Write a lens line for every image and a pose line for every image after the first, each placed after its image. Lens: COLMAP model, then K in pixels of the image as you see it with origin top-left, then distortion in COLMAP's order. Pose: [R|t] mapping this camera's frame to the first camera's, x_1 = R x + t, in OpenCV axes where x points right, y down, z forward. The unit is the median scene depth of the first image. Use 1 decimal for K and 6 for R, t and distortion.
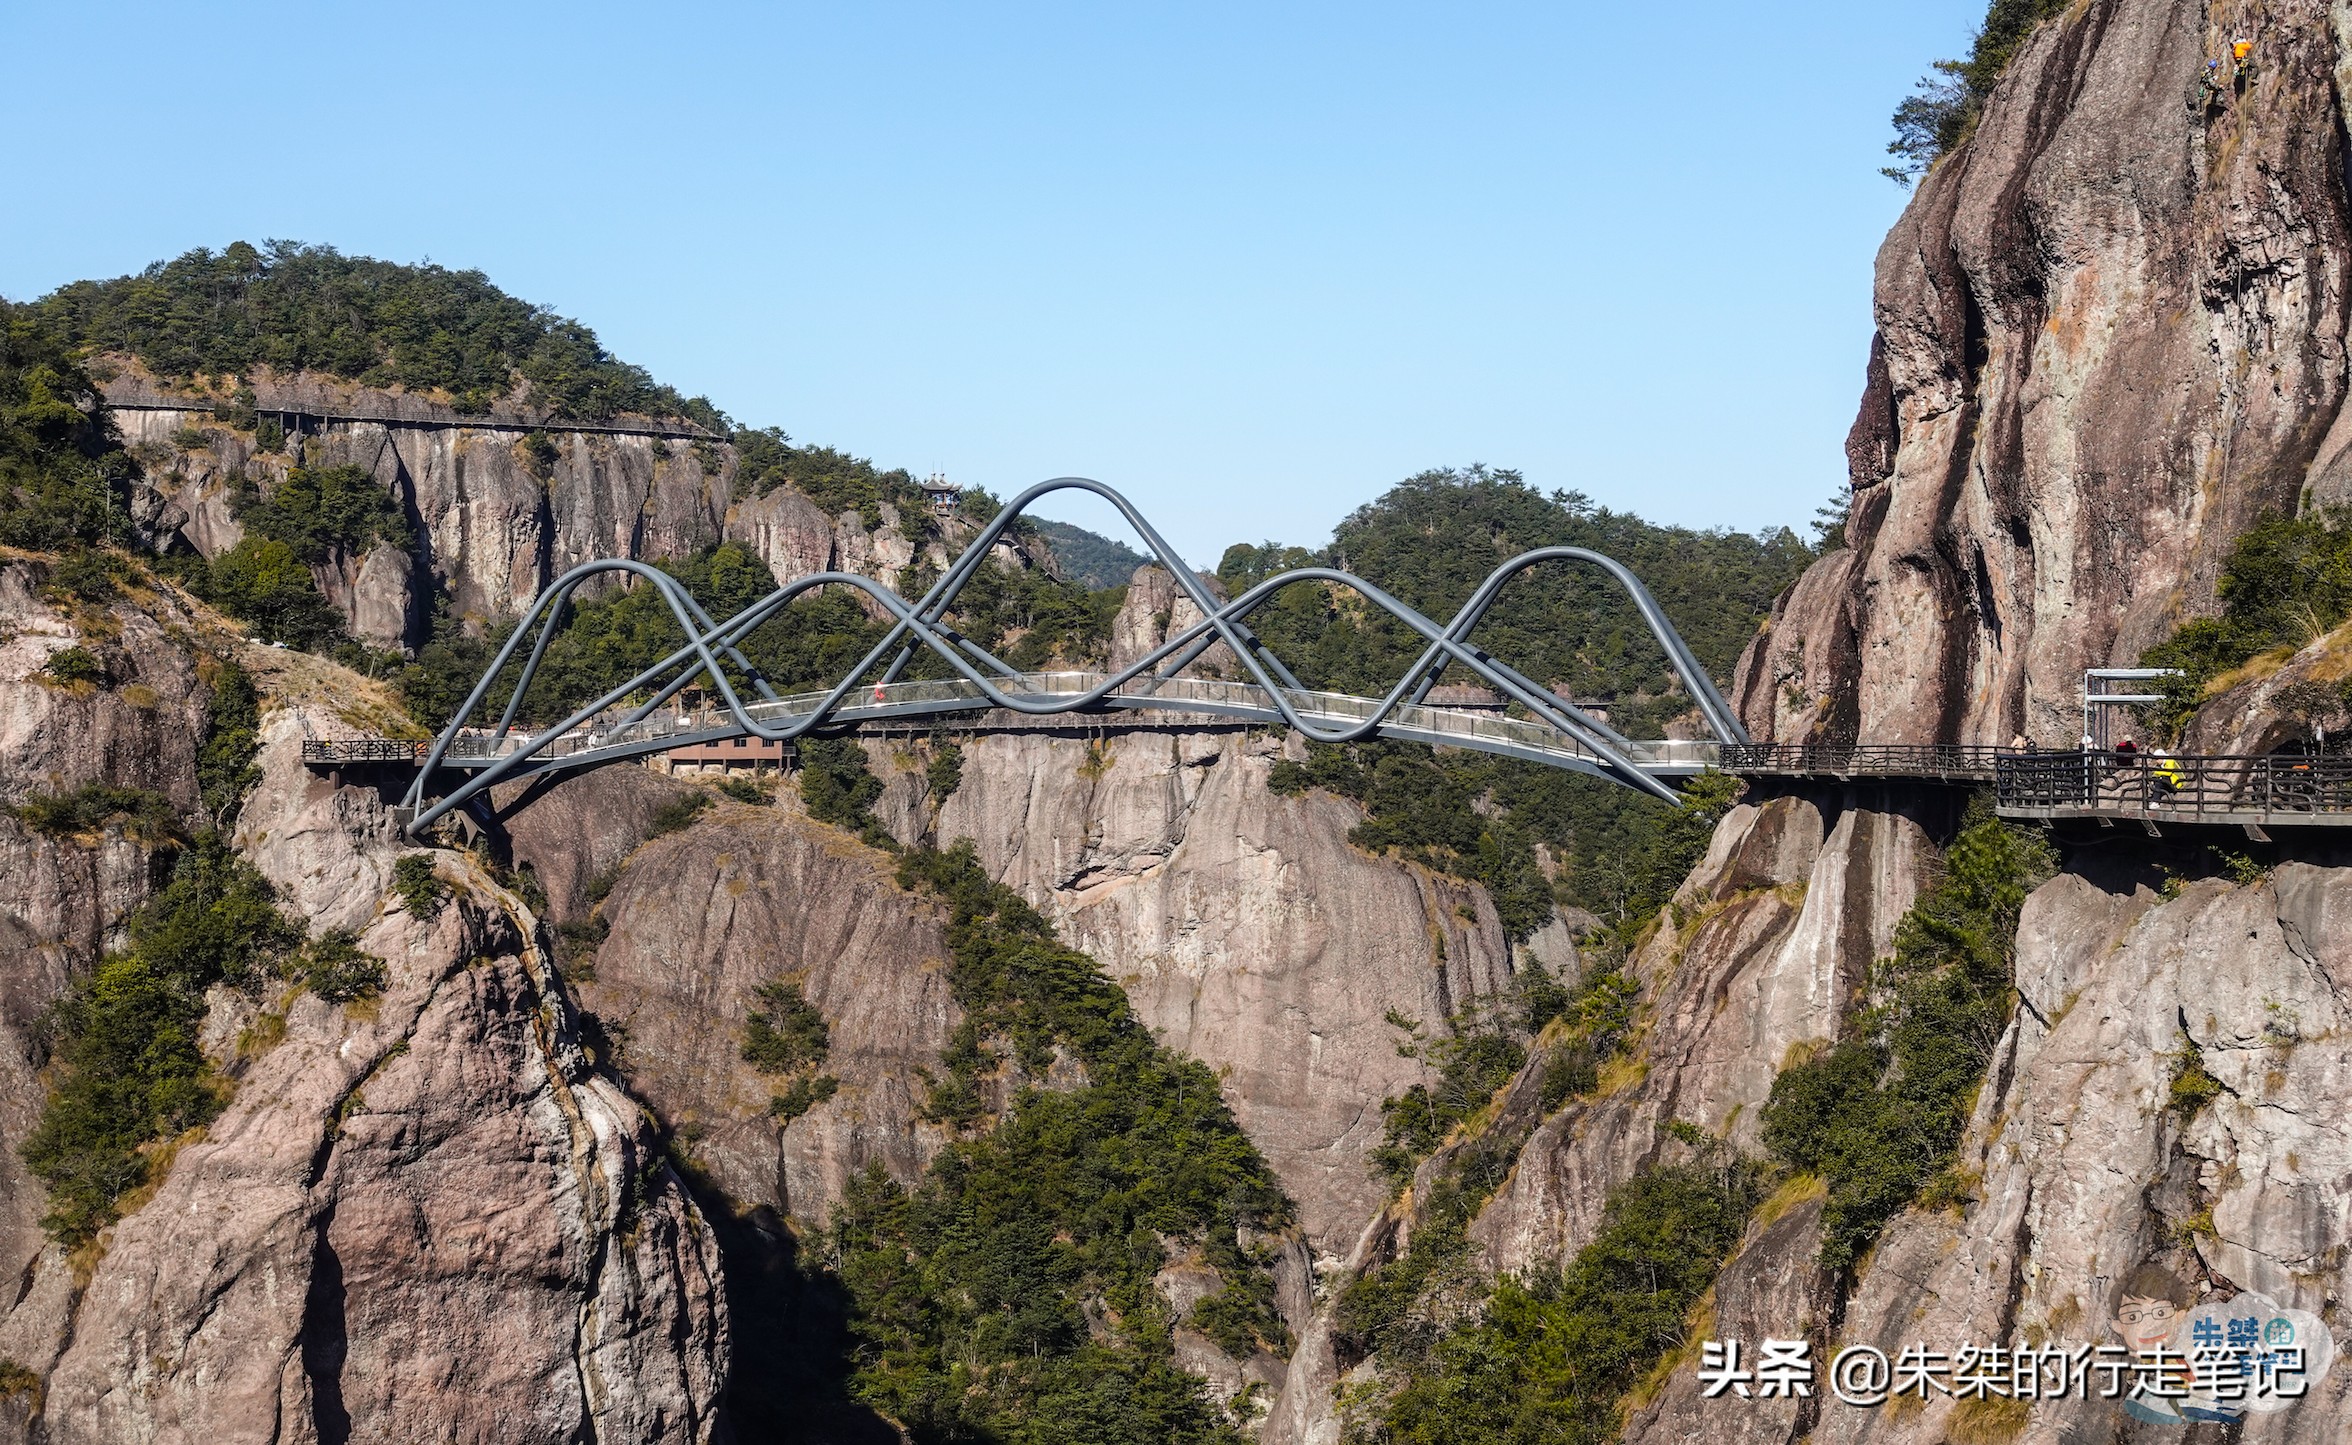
lens RADIAL K [[3583.2, 0, 1177.5], [0, 3583.2, 599.1], [0, 0, 1]] dist [0.019664, -0.140494]
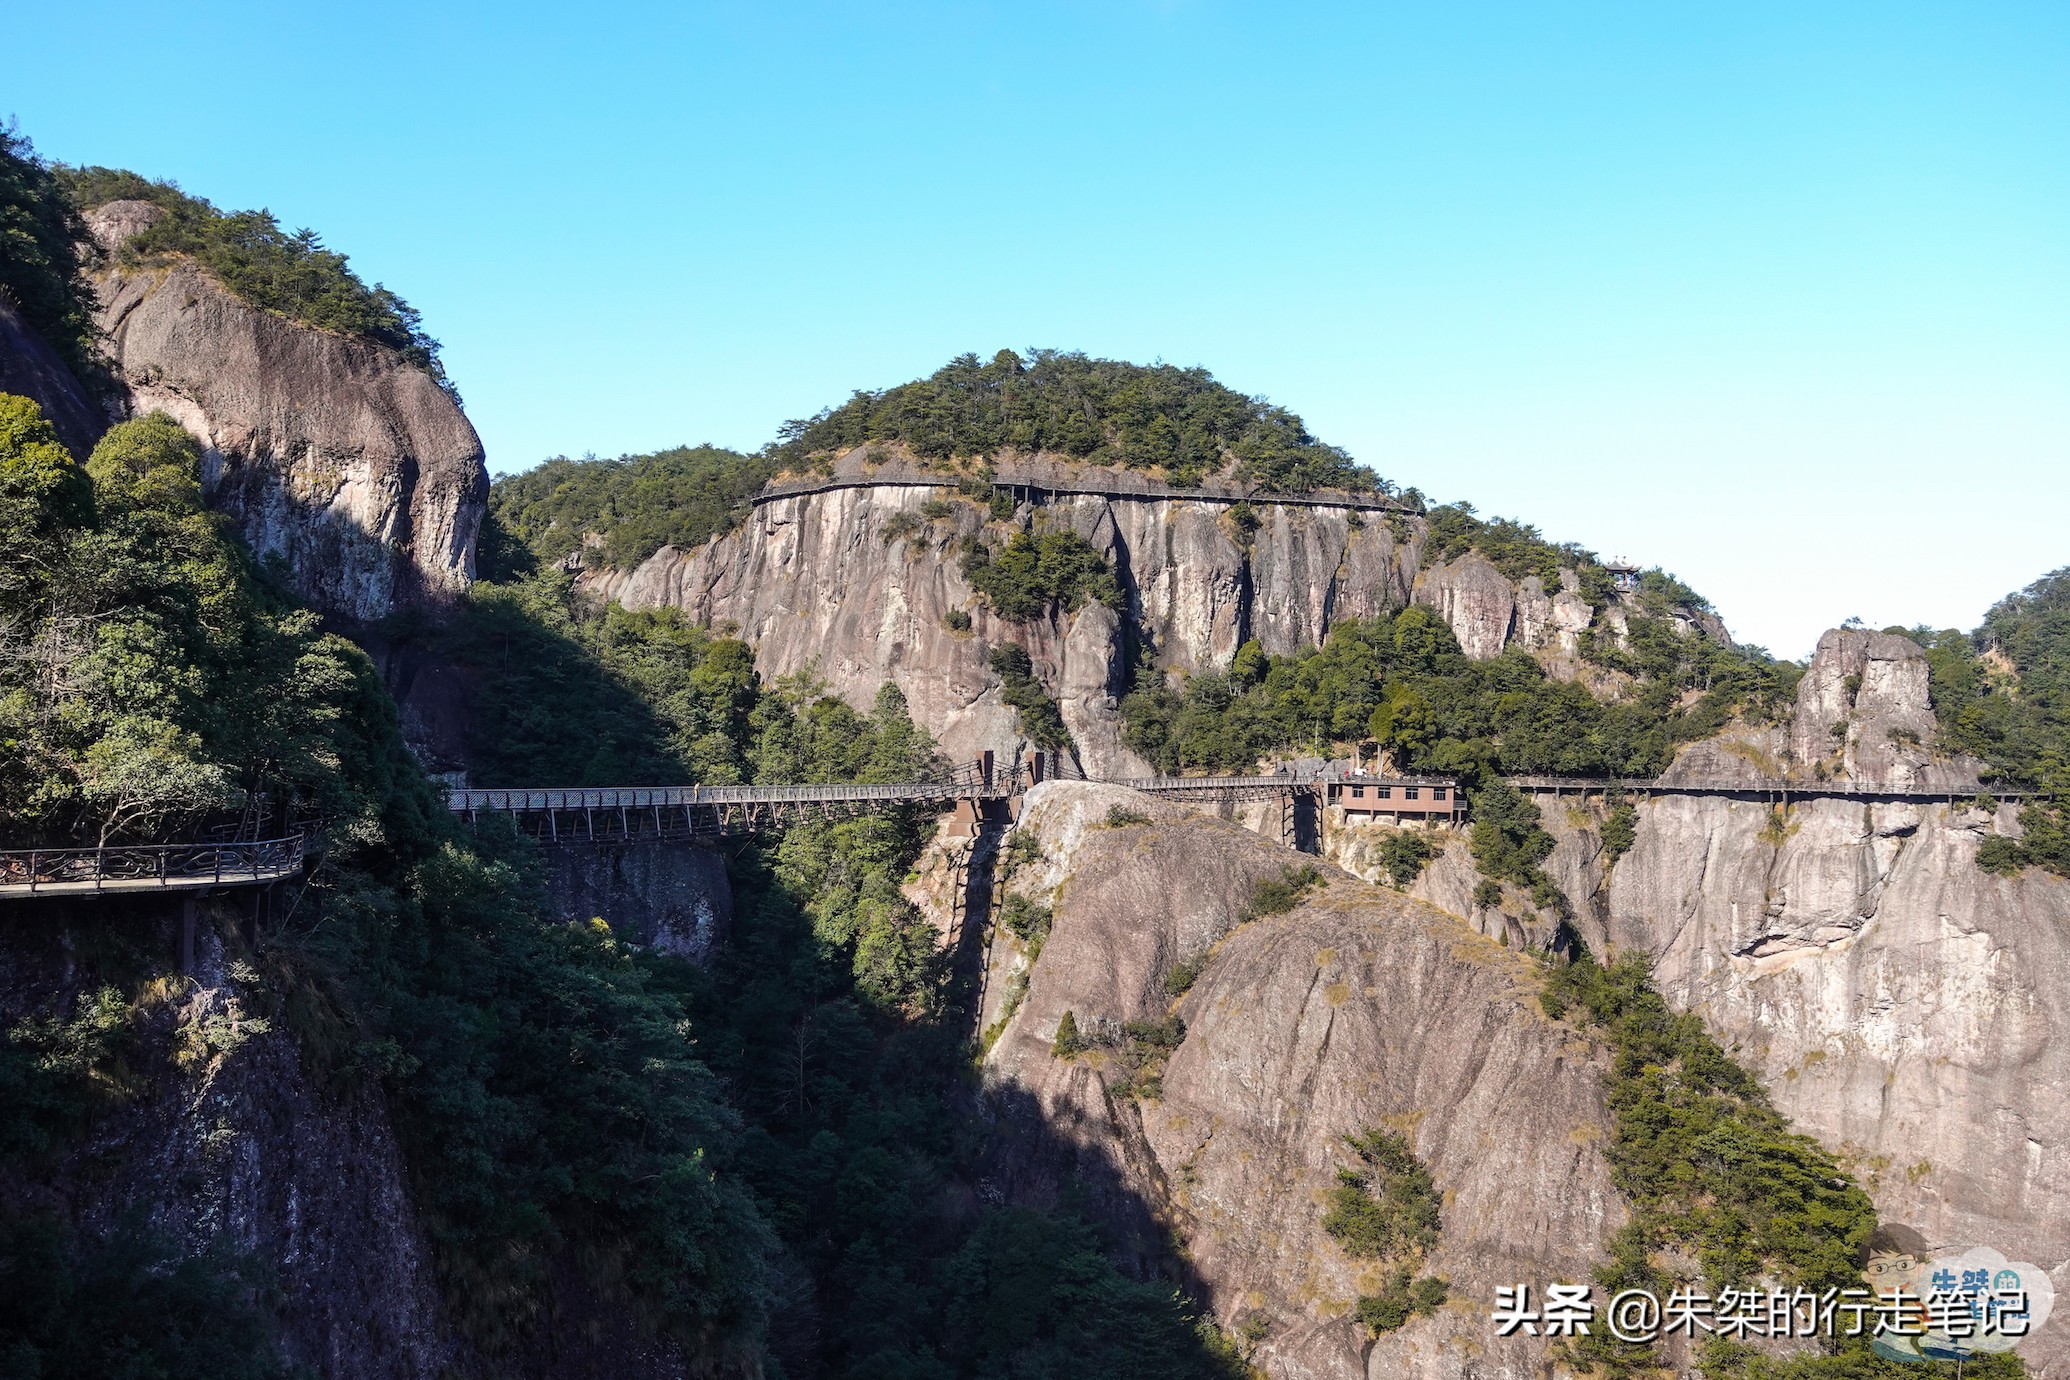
lens RADIAL K [[2024.5, 0, 1035.0], [0, 2024.5, 690.0], [0, 0, 1]] dist [-0.021707, -0.007924]
pose [[0.938694, 0.018368, -0.344261, -0.023775], [-0.017499, 0.999831, 0.005631, 0.008322], [0.344307, 0.000738, 0.938857, 0.404788]]
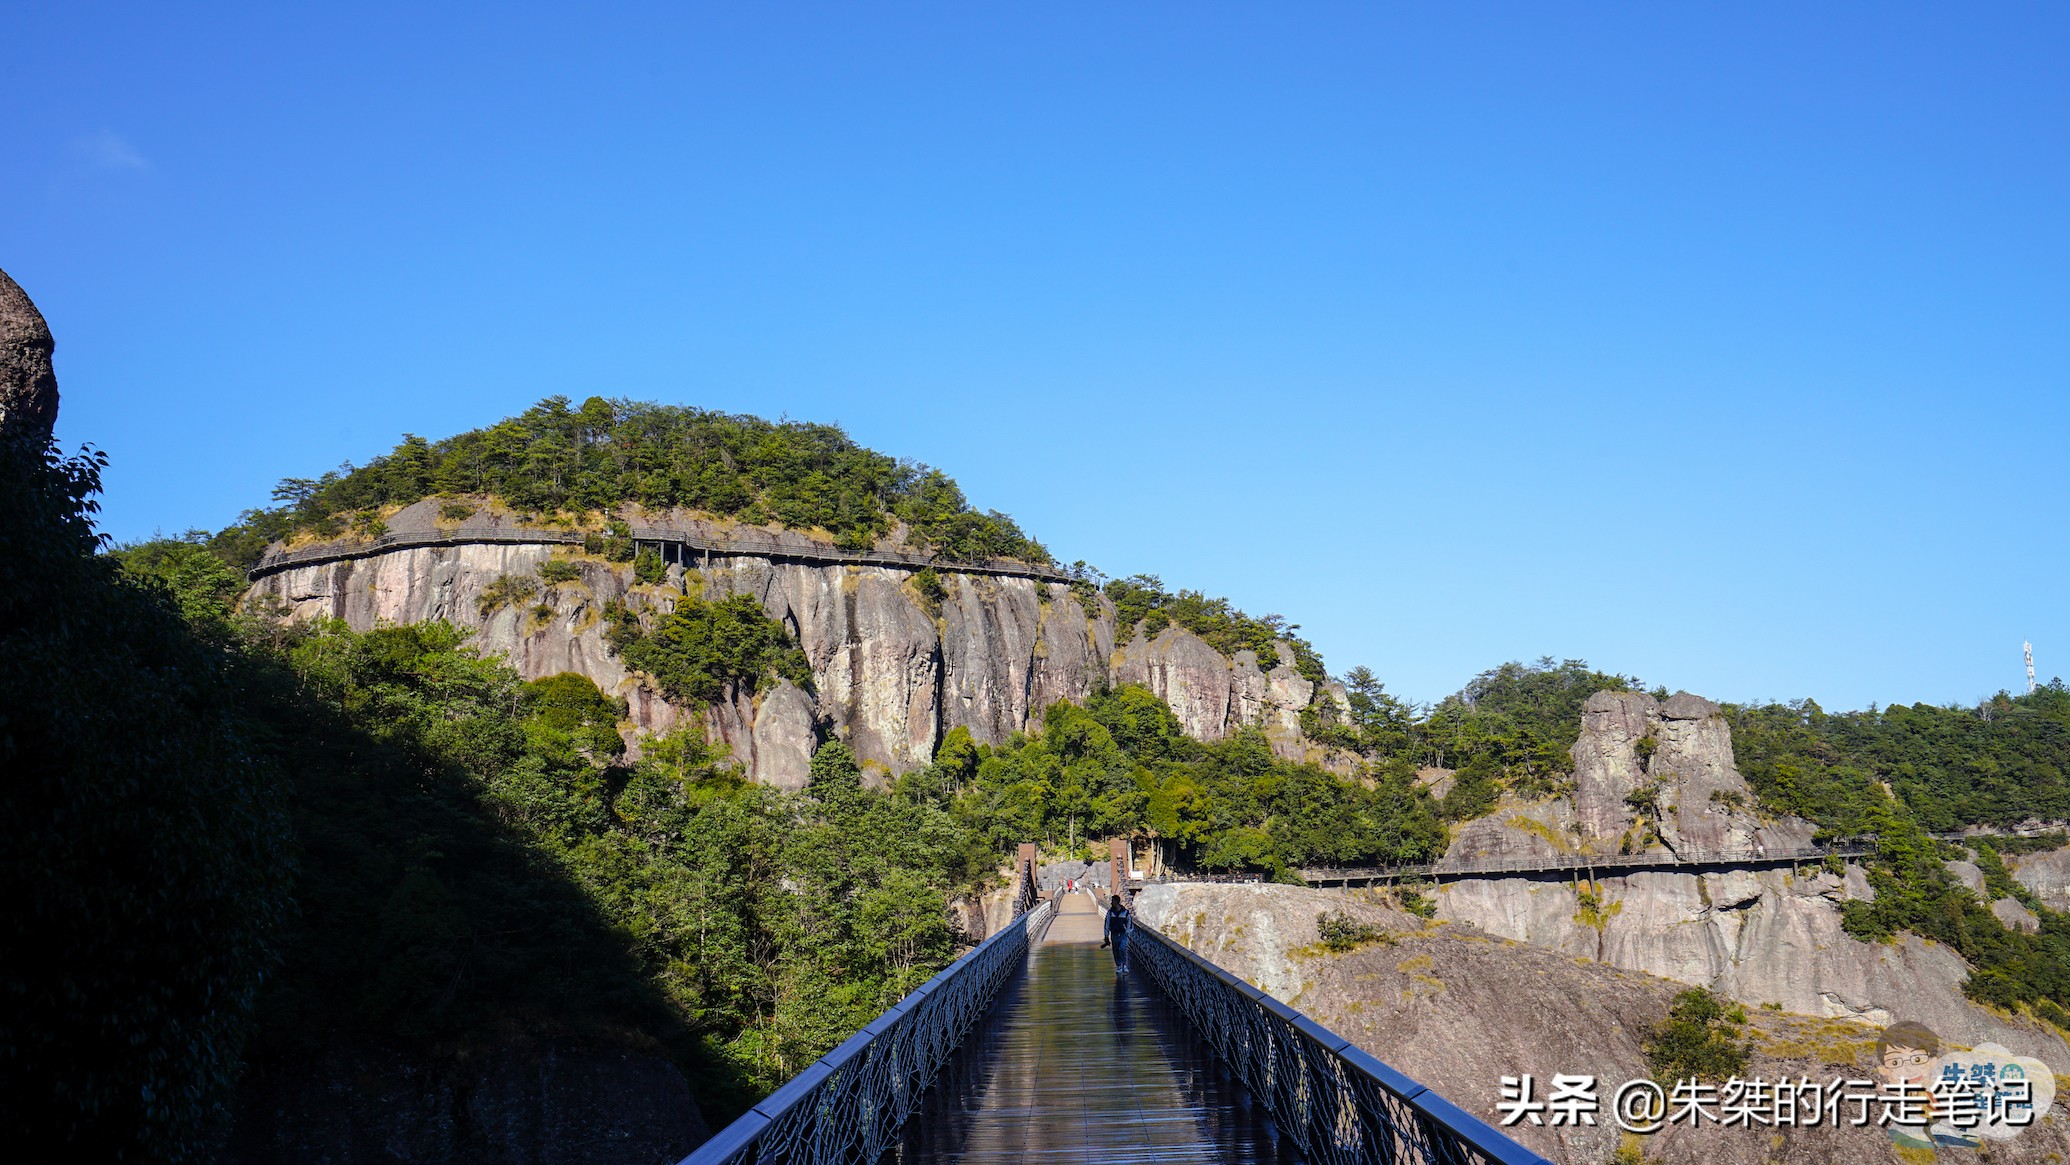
lens RADIAL K [[1698.3, 0, 1035.0], [0, 1698.3, 582.5], [0, 0, 1]] dist [-0.015211, 0.066506]
pose [[0.997149, -0.016963, 0.073521, -0.186904], [0.027168, 0.989763, -0.140110, 0.020301], [-0.070392, 0.141708, 0.987403, 0.570944]]
